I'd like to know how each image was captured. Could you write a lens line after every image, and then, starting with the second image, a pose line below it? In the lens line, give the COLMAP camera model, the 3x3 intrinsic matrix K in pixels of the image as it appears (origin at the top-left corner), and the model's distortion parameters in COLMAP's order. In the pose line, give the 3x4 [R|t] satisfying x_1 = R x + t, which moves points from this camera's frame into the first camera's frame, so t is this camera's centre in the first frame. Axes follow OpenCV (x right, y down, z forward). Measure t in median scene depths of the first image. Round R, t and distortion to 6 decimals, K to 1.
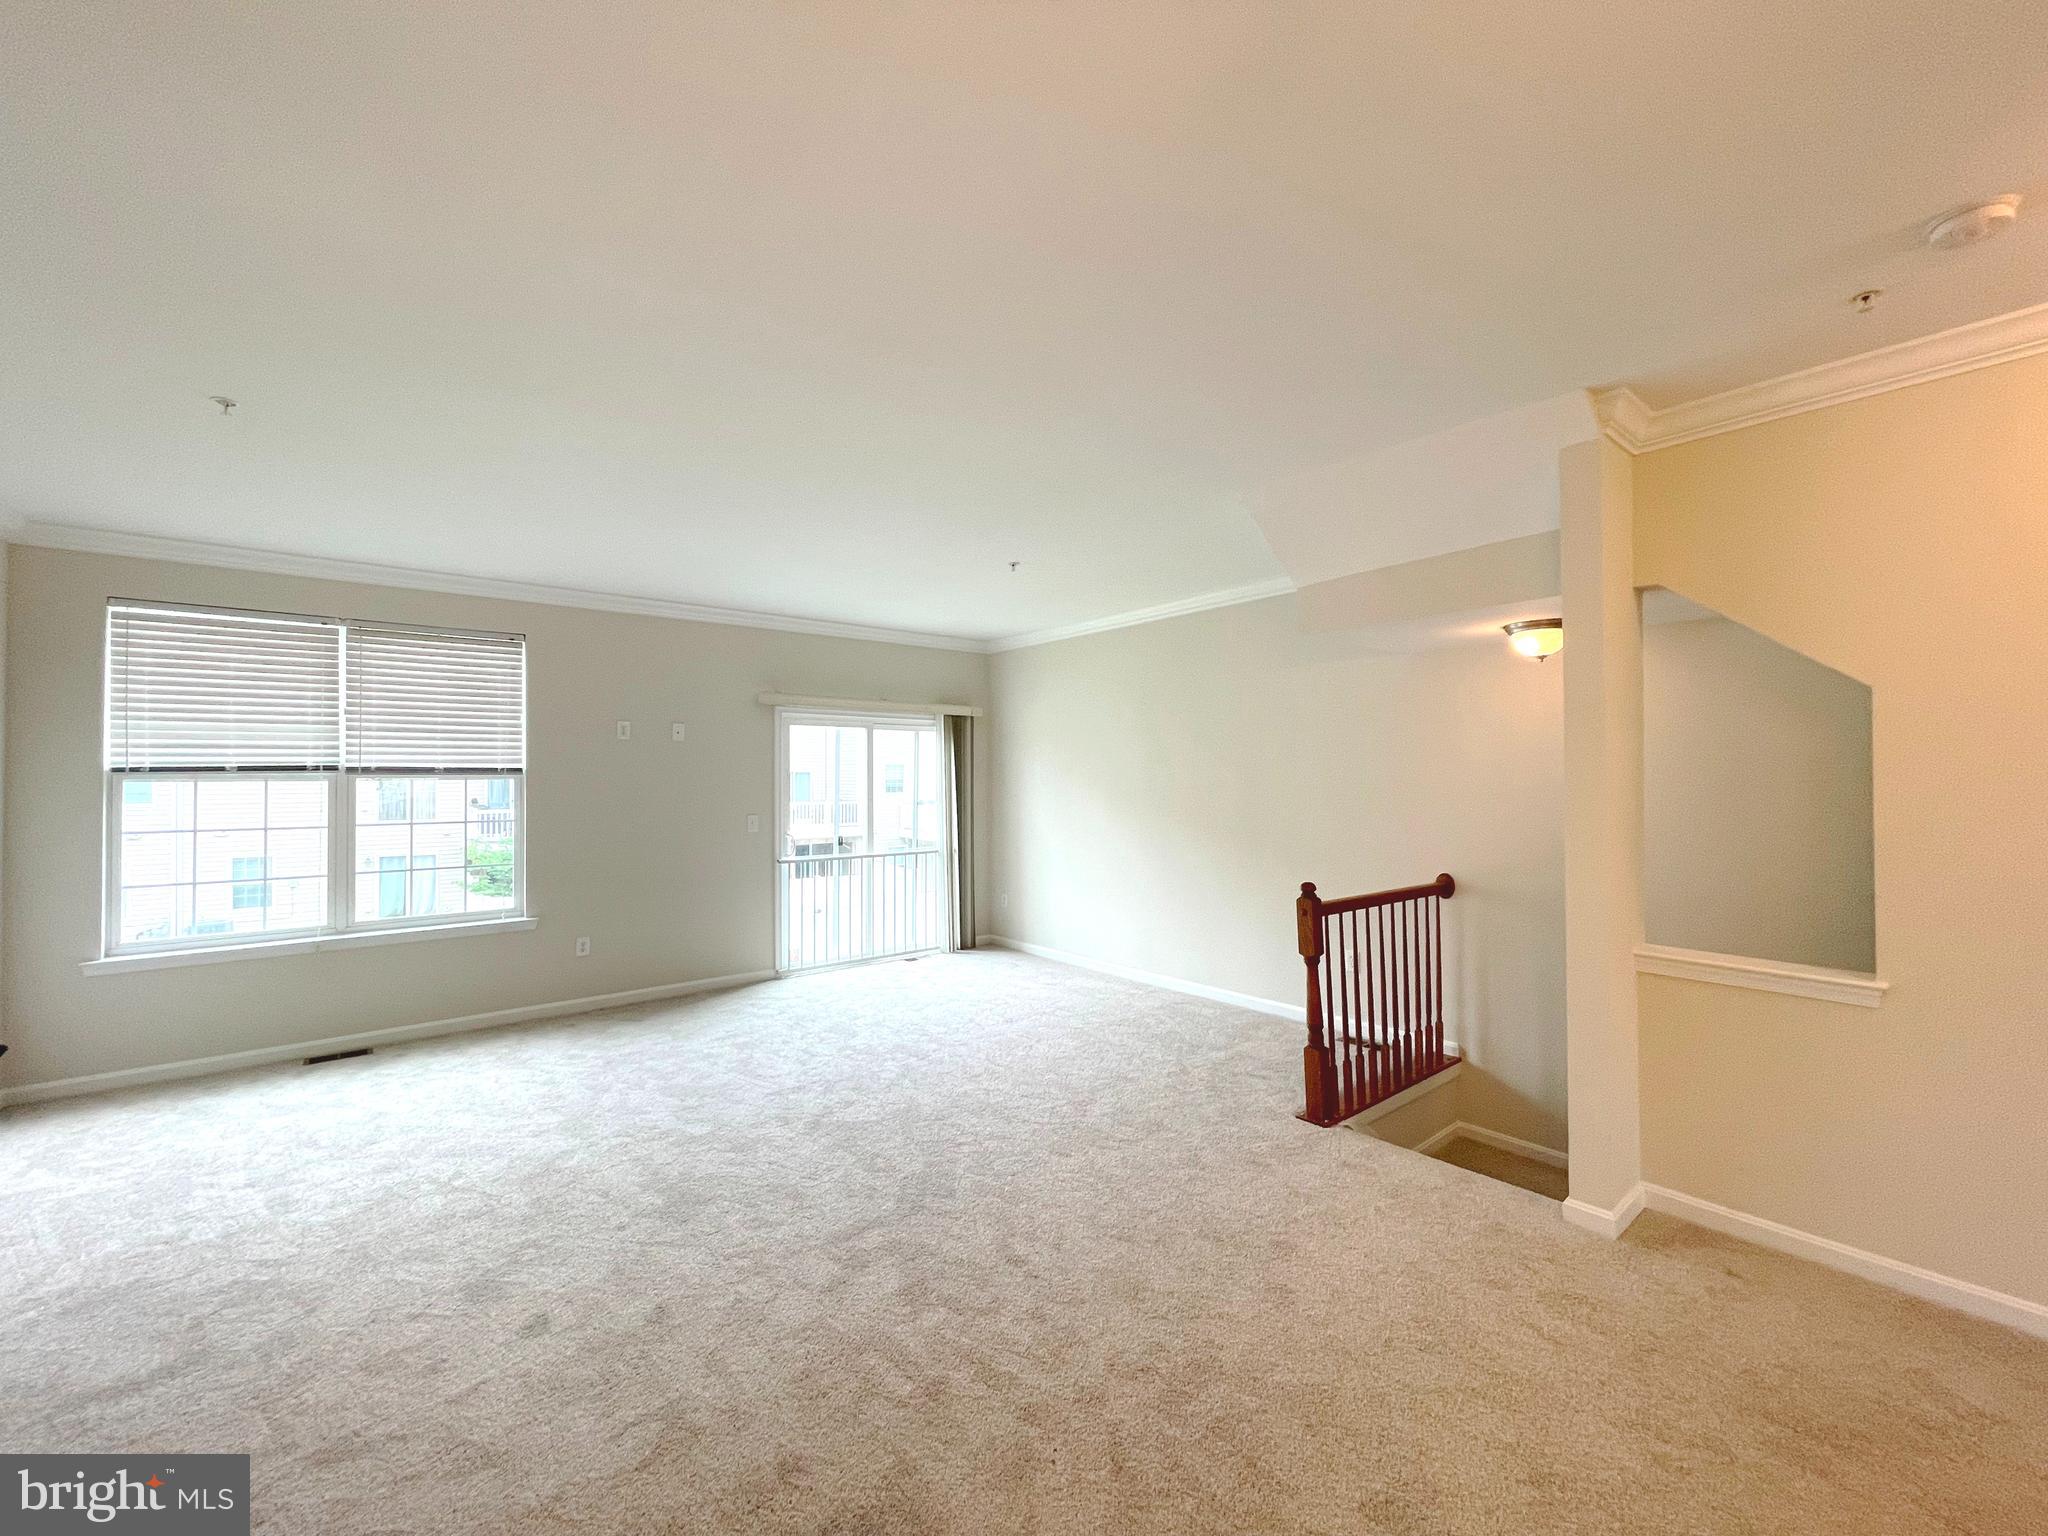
lens RADIAL K [[829.8, 0, 1024.0], [0, 829.8, 768.0], [0, 0, 1]] dist [-0.002207, -0.000211]
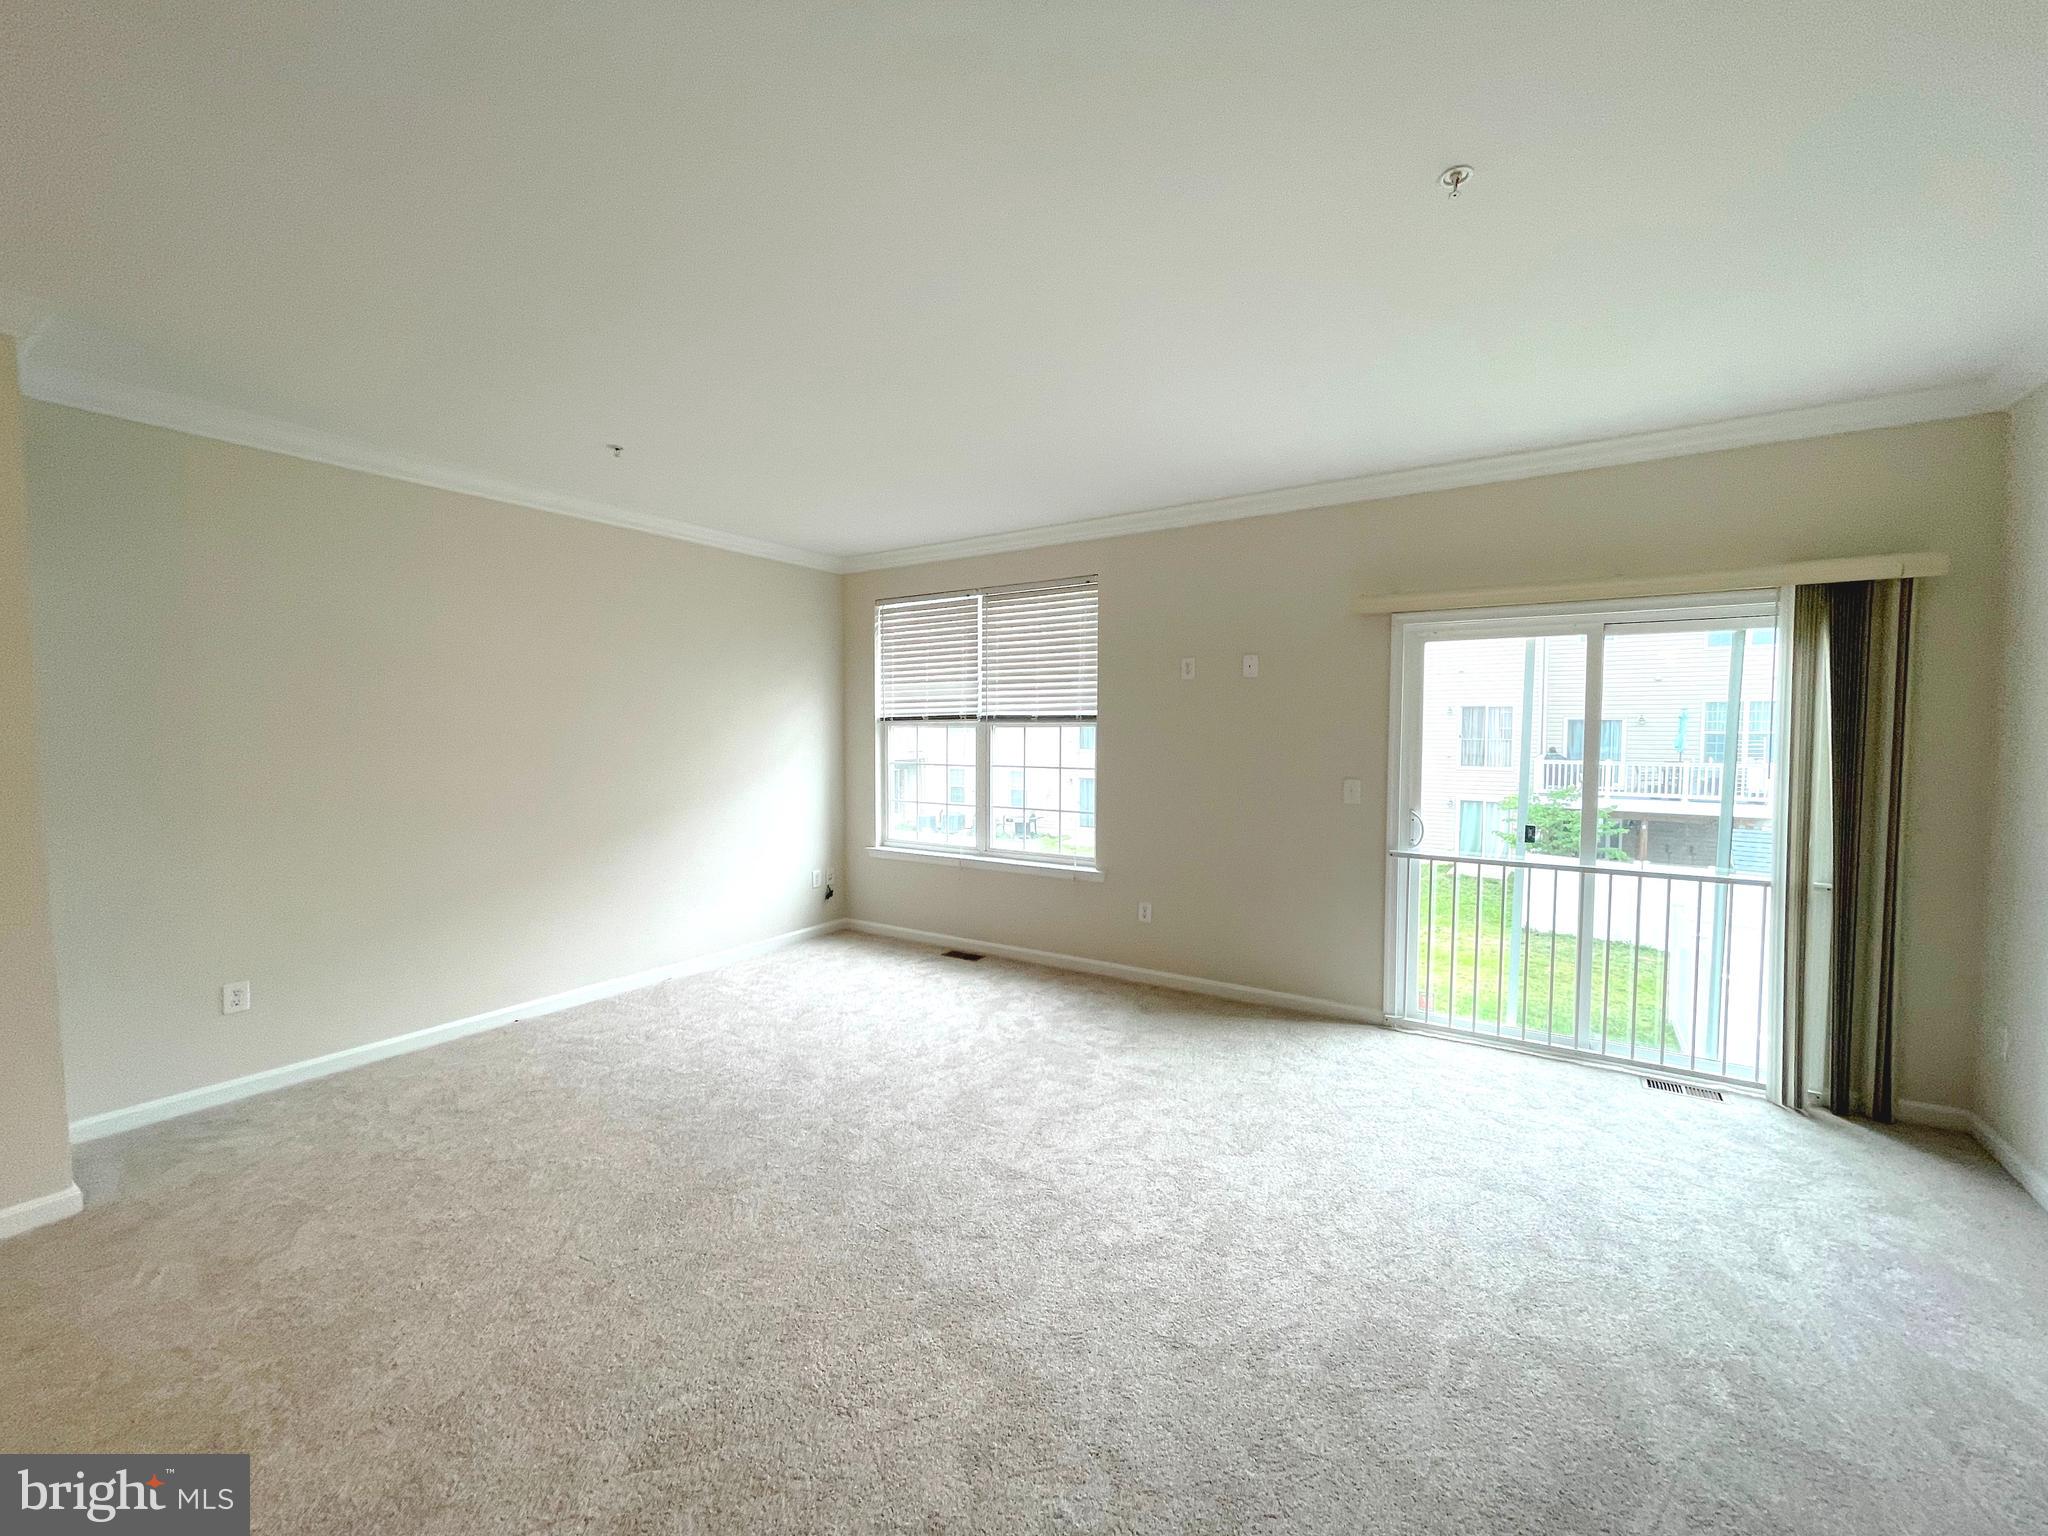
lens RADIAL K [[824.2, 0, 1024.0], [0, 824.2, 768.0], [0, 0, 1]] dist [-0.001721, -0.000148]
pose [[0.304213, 0.050134, -0.951284, 0.318570], [0.008820, 0.998423, 0.055439, 0.008556], [0.952563, -0.025255, 0.303291, 0.704390]]
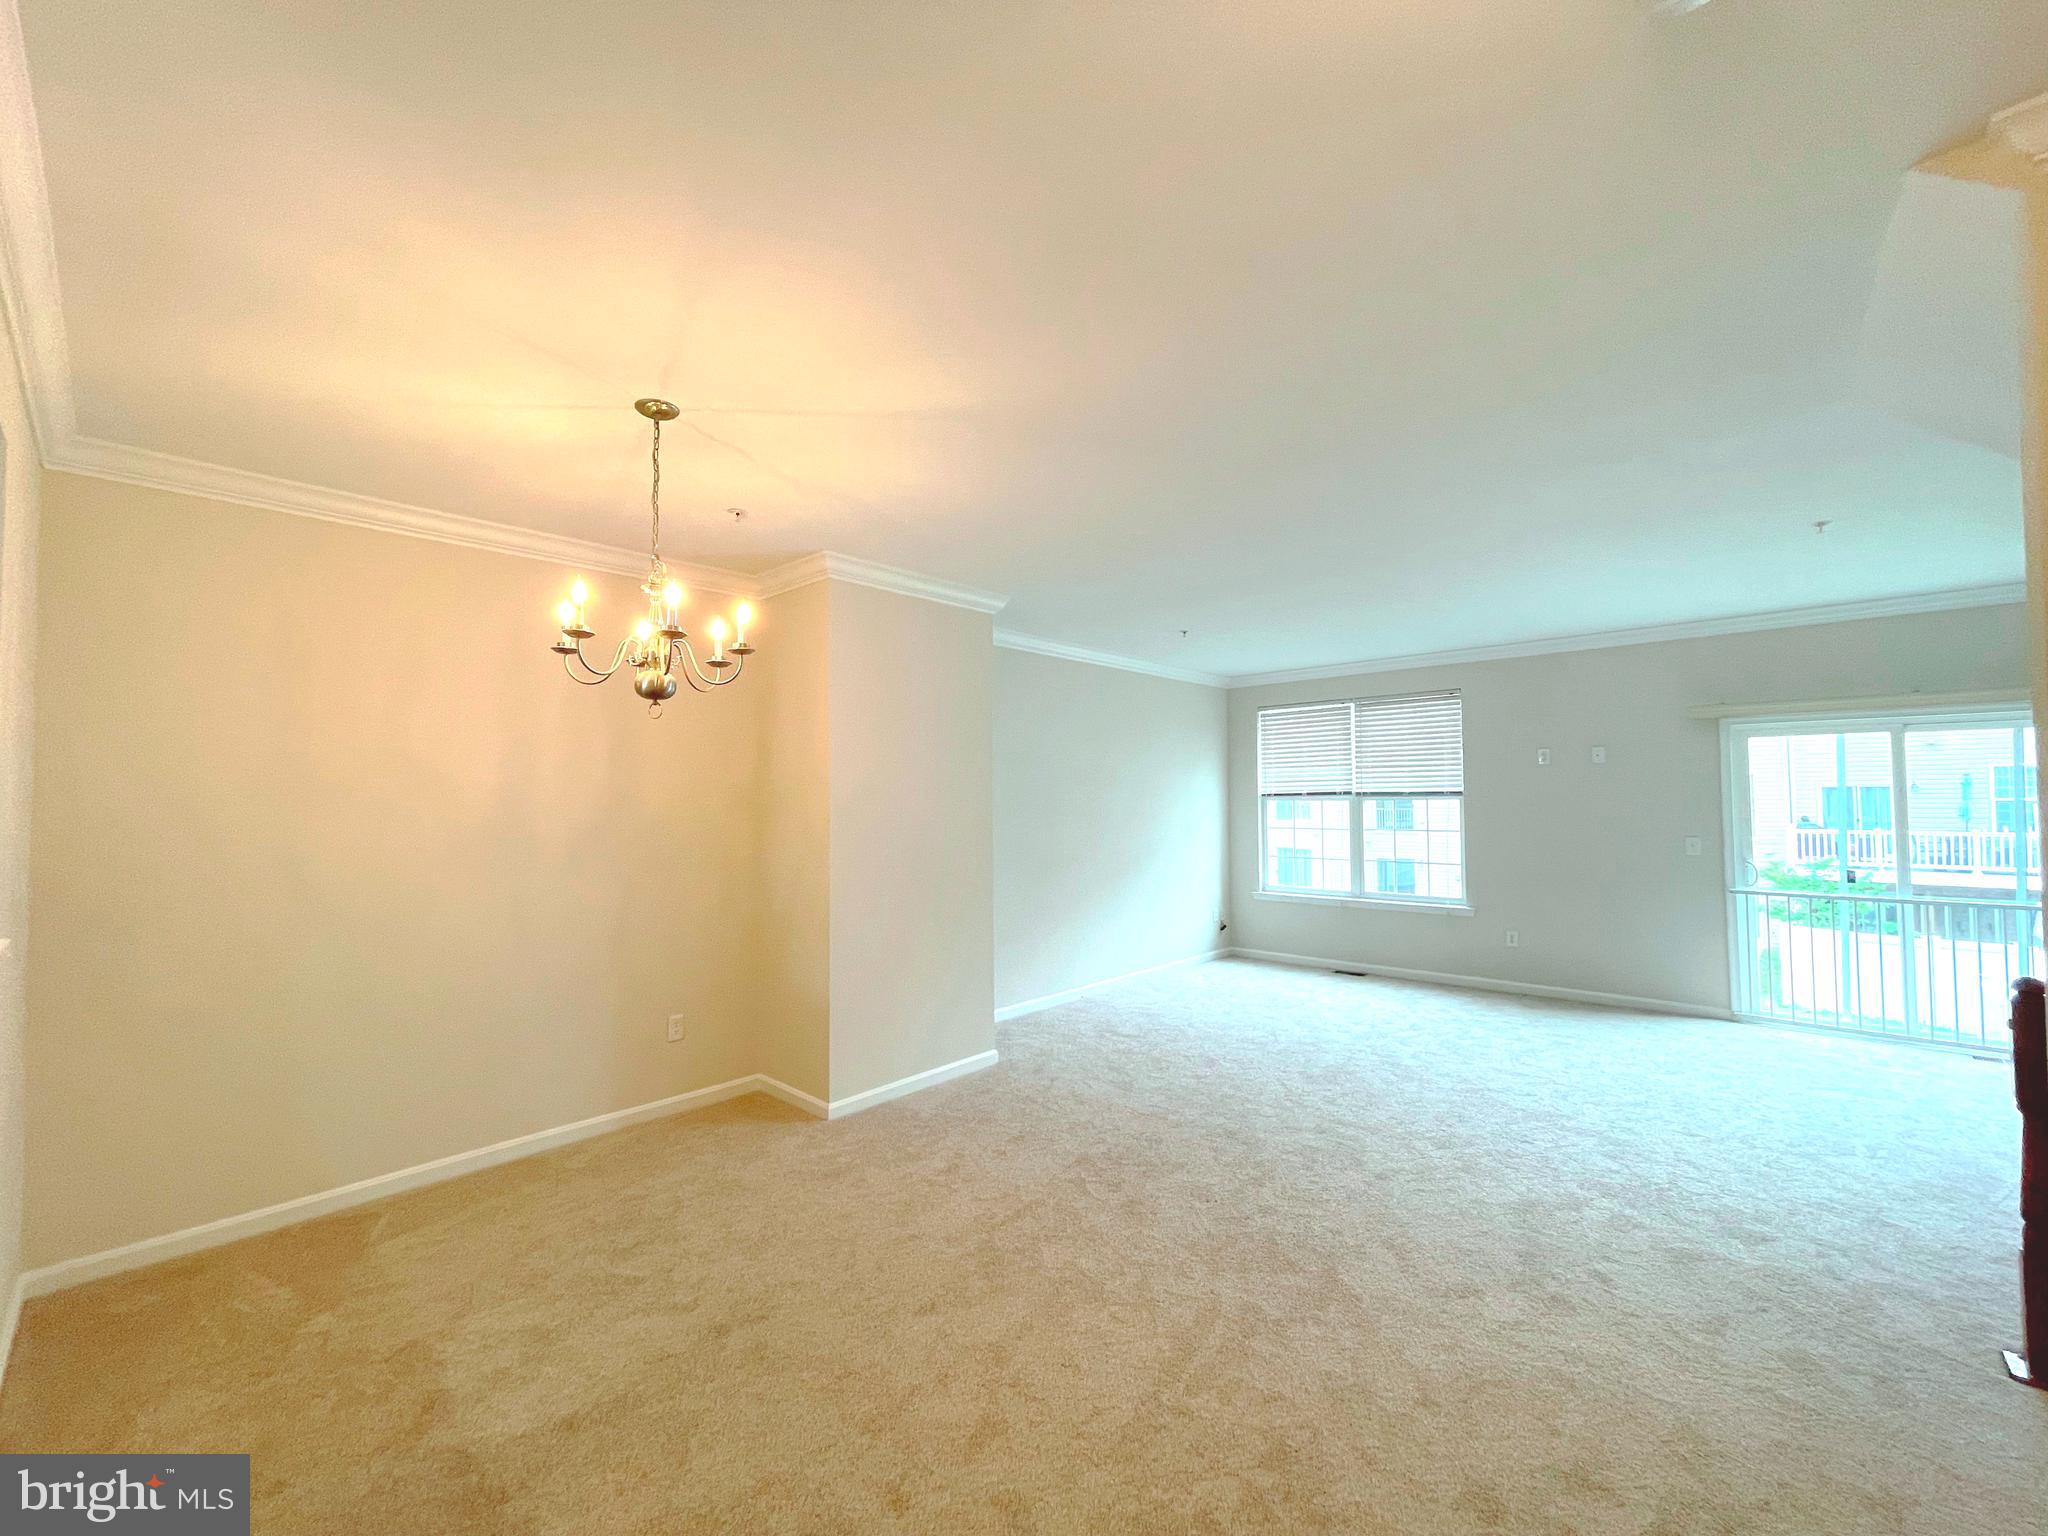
lens RADIAL K [[836.8, 0, 1024.0], [0, 836.8, 768.0], [0, 0, 1]] dist [0.000928, 0.000224]
pose [[0.140373, -0.034987, -0.989480, 0.676129], [0.016966, 0.999314, -0.032928, -0.005145], [0.989953, -0.012166, 0.140871, 0.150789]]
